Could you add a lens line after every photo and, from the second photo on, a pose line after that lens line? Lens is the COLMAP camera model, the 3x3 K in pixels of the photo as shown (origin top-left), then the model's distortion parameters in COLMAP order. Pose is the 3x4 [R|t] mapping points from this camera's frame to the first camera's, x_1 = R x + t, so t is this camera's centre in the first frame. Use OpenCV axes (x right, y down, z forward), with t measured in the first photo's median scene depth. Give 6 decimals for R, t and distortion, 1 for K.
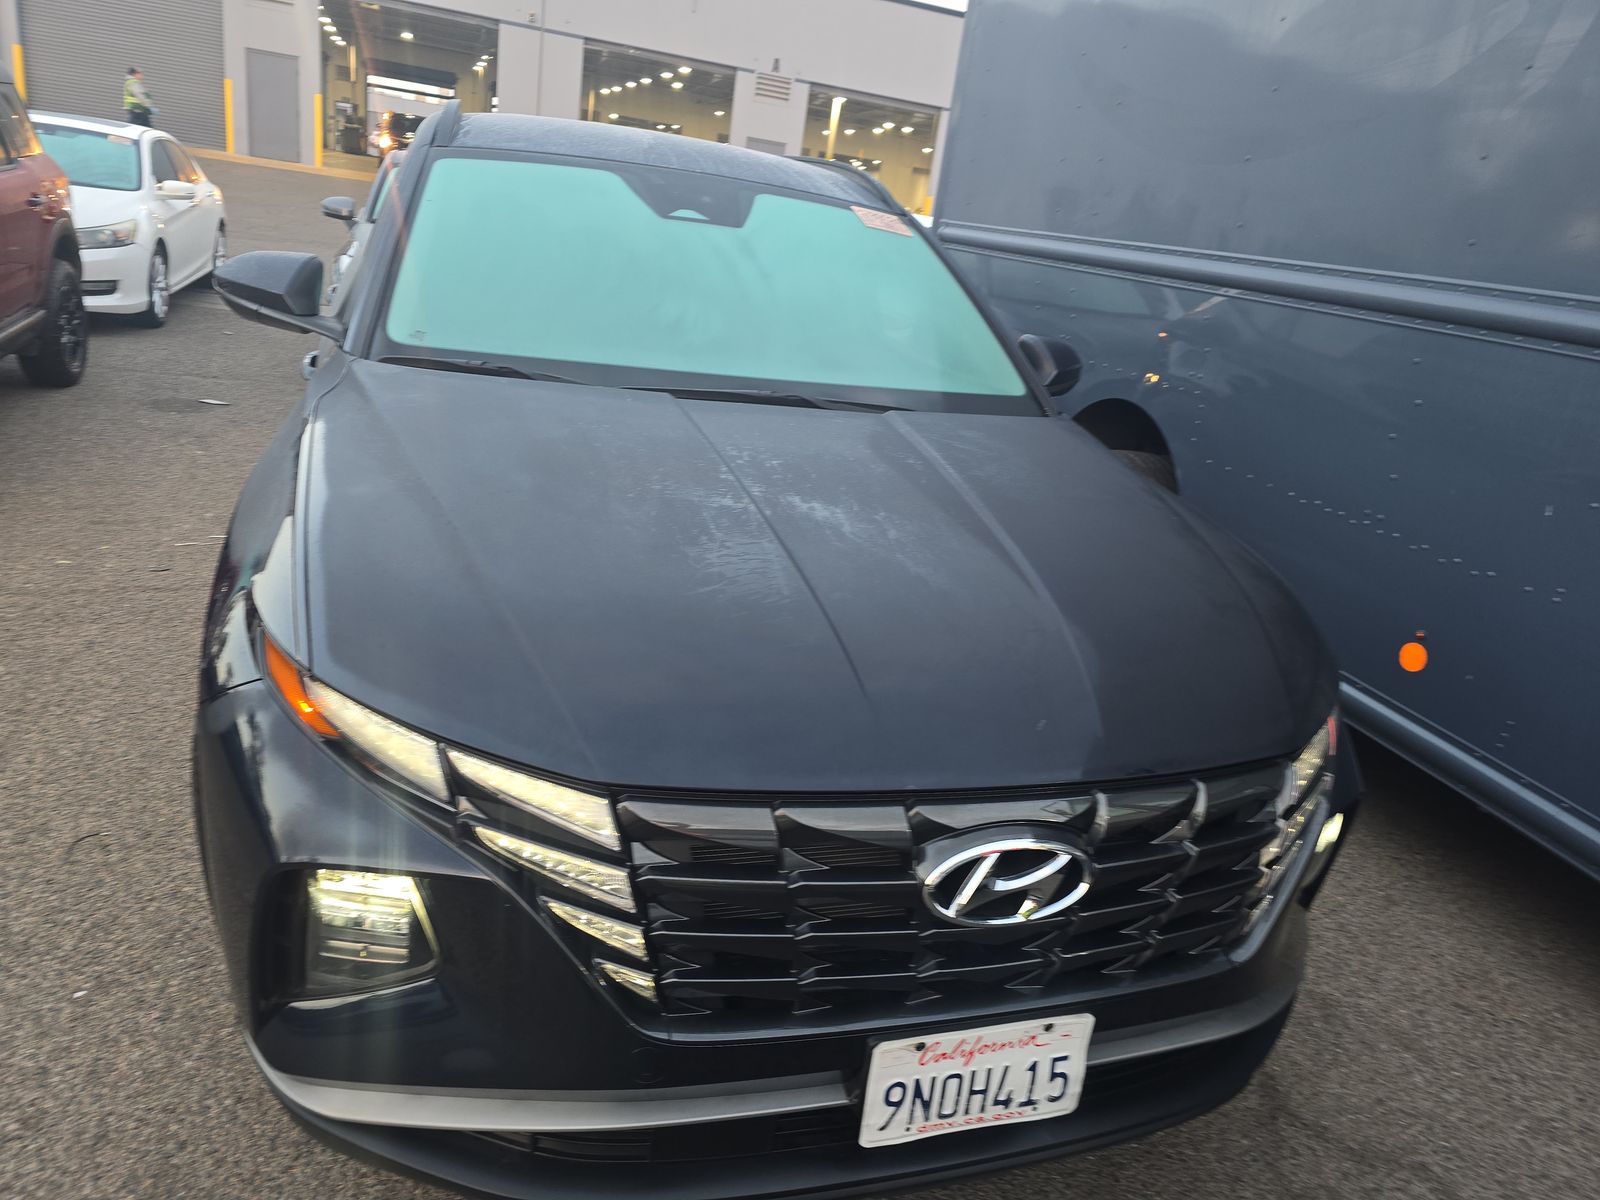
lens RADIAL K [[1074.9, 0, 793.5], [0, 1074.9, 598.7], [0, 0, 1]] dist [0.044677, -0.041204]
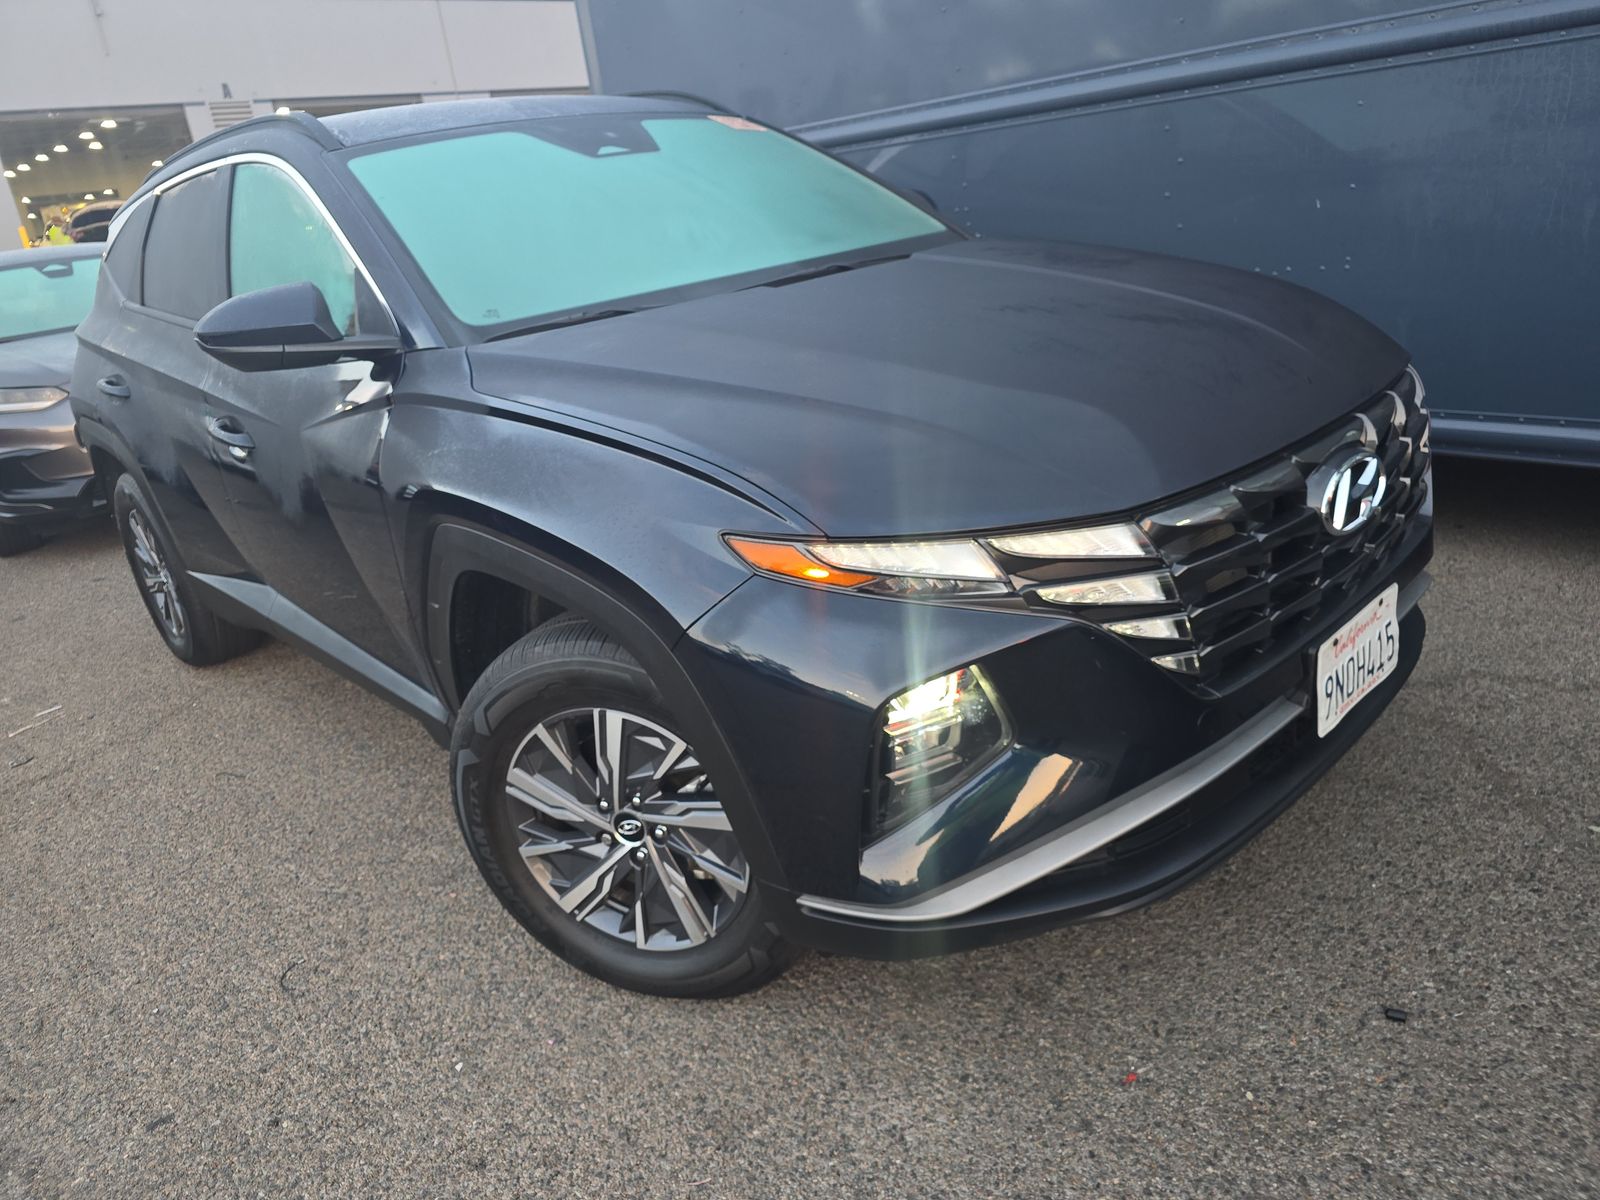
lens RADIAL K [[1074.9, 0, 793.5], [0, 1074.9, 598.7], [0, 0, 1]] dist [0.044677, -0.041204]
pose [[0.872664, -0.380239, 0.306393, -0.530105], [0.372428, 0.924065, 0.086036, 0.013028], [-0.315841, 0.039029, 0.948009, -0.005458]]
